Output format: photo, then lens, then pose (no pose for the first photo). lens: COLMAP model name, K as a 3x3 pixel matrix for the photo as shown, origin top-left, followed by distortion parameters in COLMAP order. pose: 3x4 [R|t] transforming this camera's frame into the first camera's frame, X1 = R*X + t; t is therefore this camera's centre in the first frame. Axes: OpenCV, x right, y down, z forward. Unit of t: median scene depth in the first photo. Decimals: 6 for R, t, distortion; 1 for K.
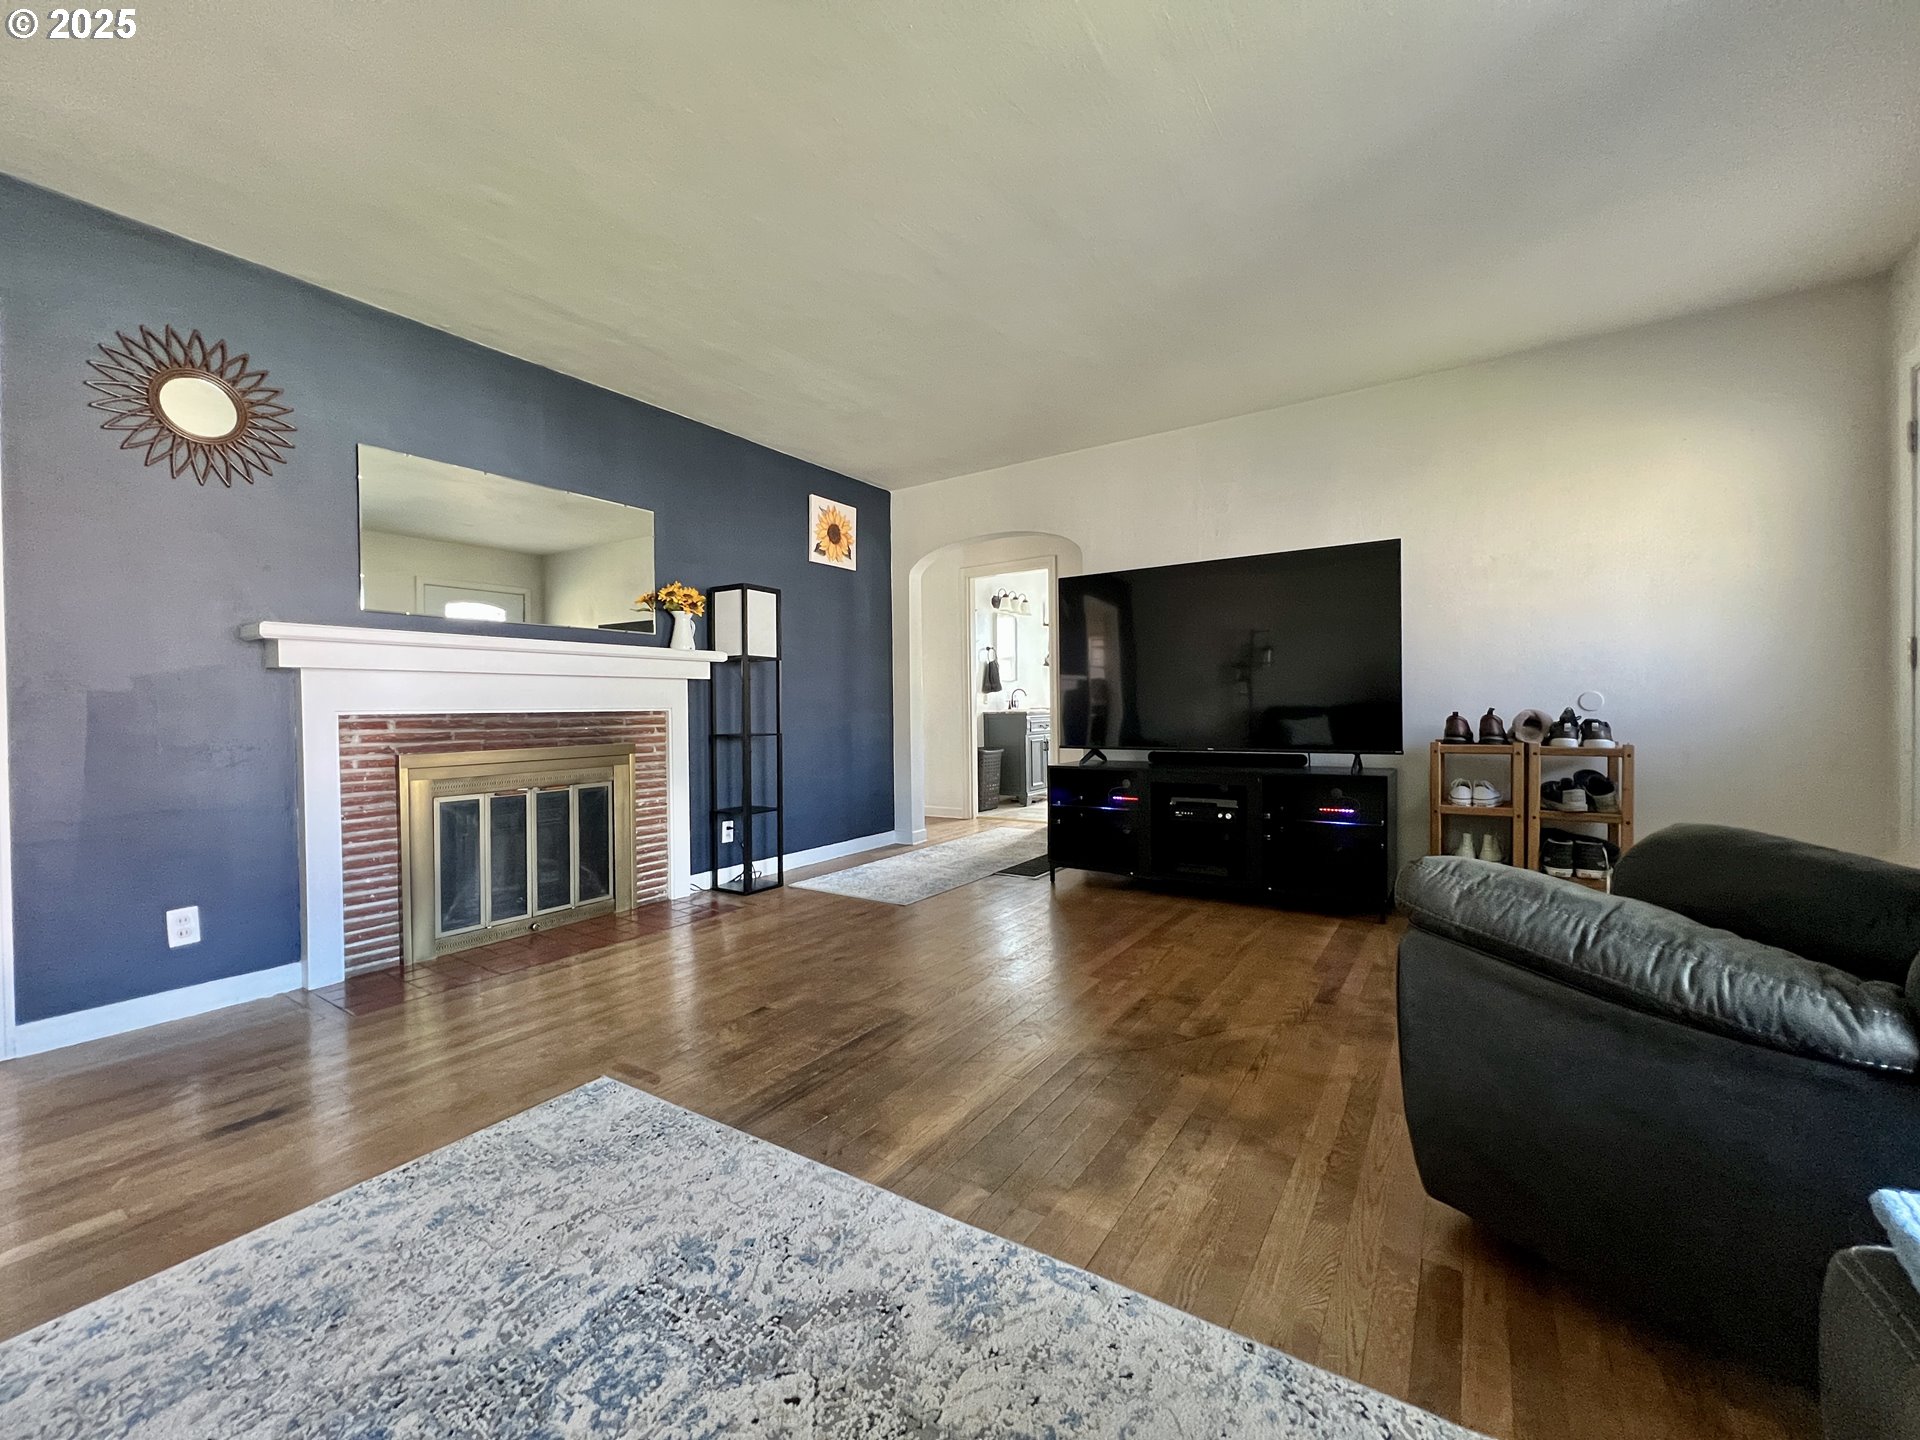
lens RADIAL K [[766.5, 0, 953.2], [0, 766.5, 723.2], [0, 0, 1]] dist [-0.001829, -0.000030]
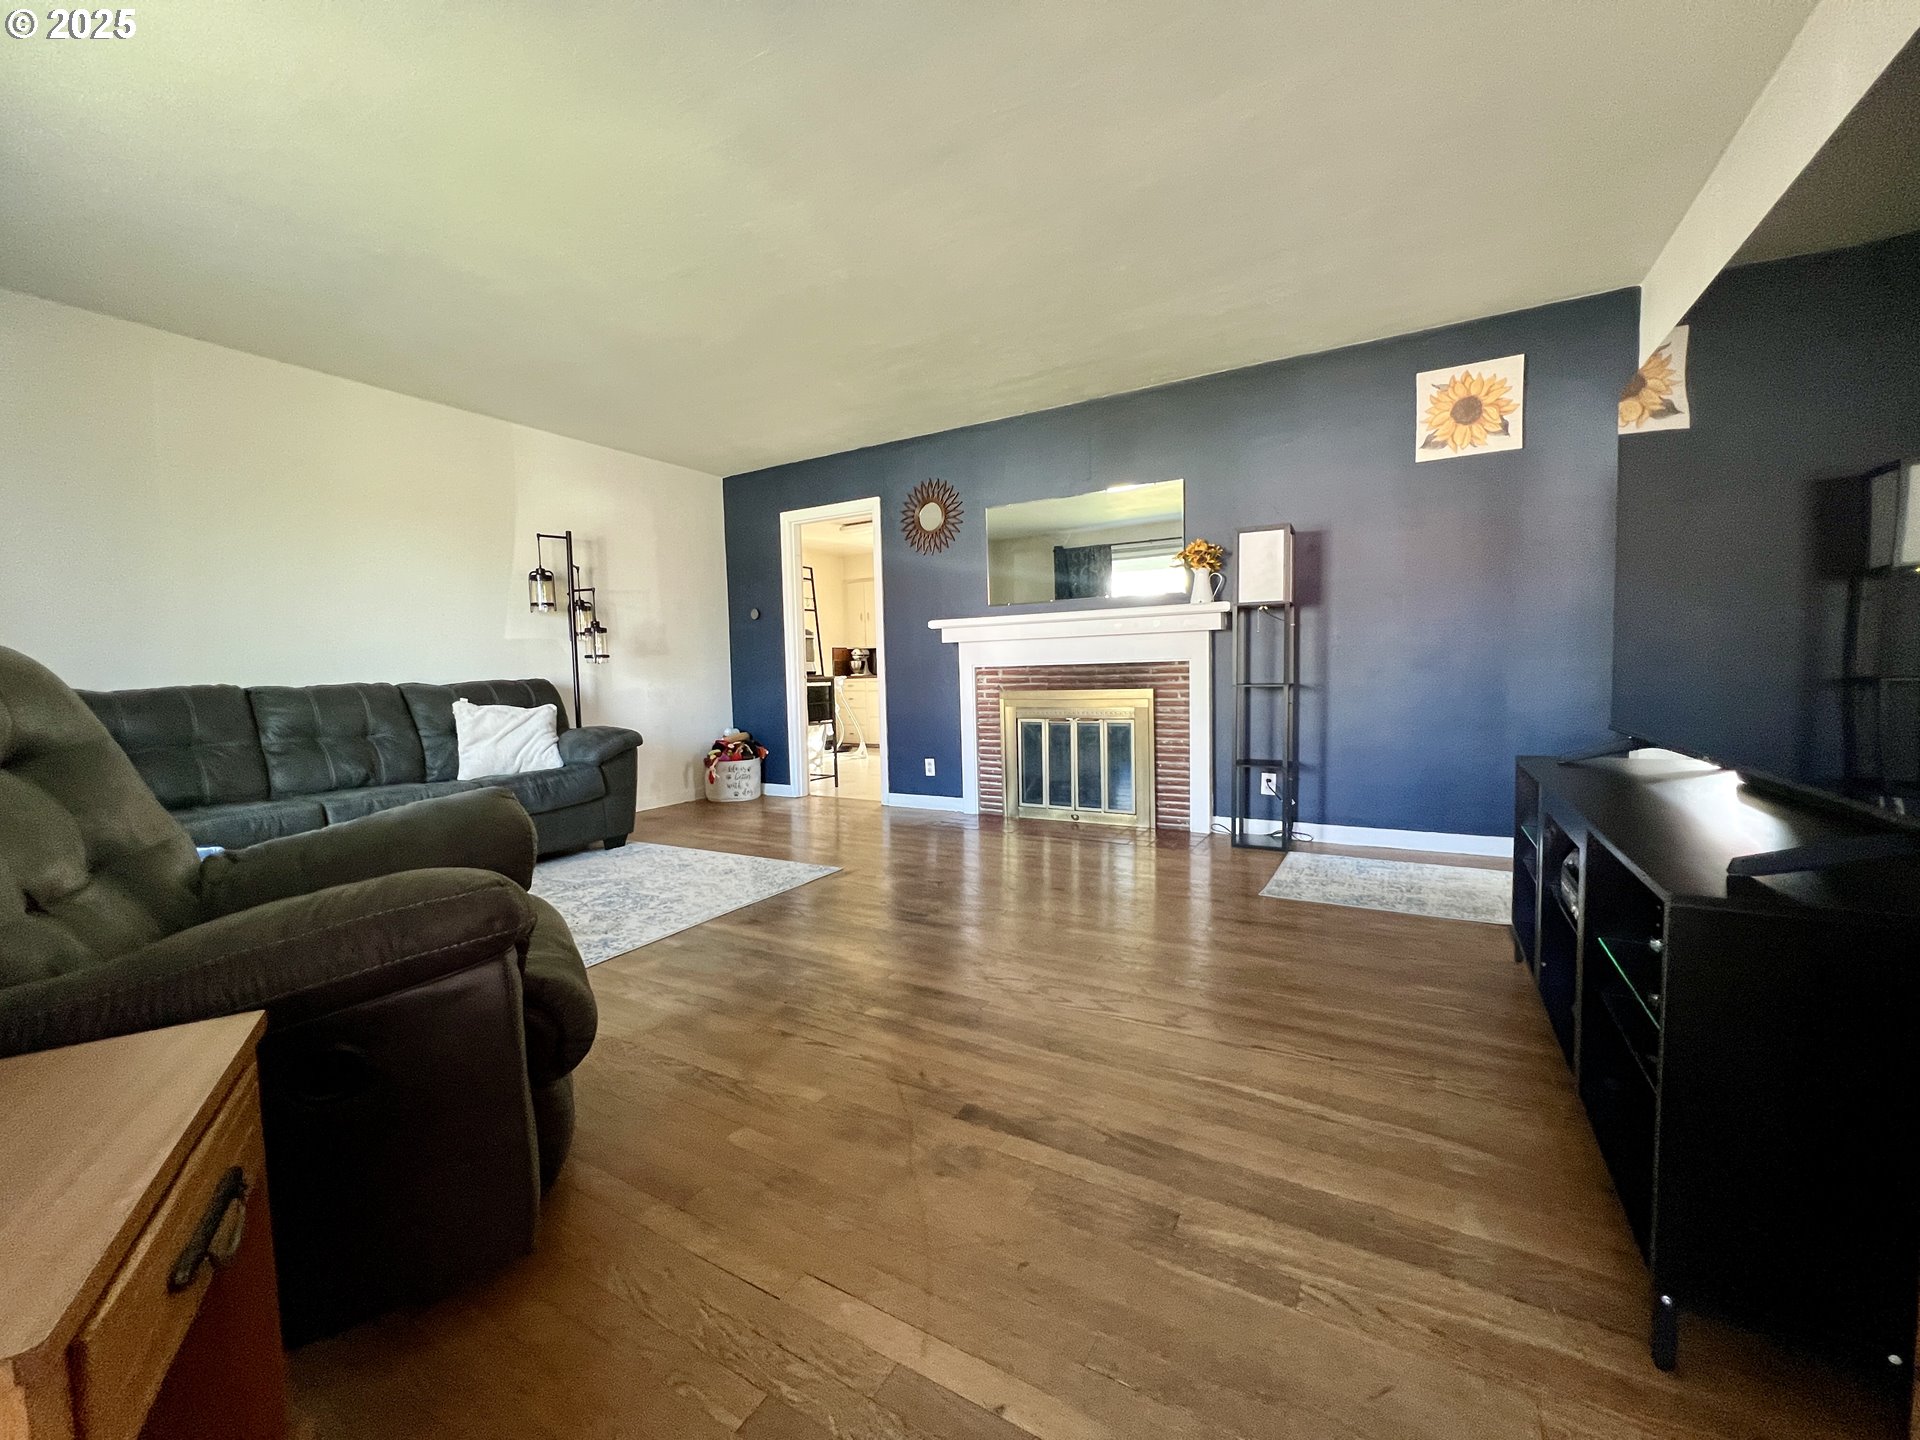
lens RADIAL K [[766.5, 0, 952.5], [0, 766.5, 717.8], [0, 0, 1]] dist [-0.001829, -0.000030]
pose [[0.063483, 0.074146, -0.995225, 0.727233], [0.006009, 0.997190, 0.074676, -0.019584], [0.997965, -0.010721, 0.062859, 0.612600]]
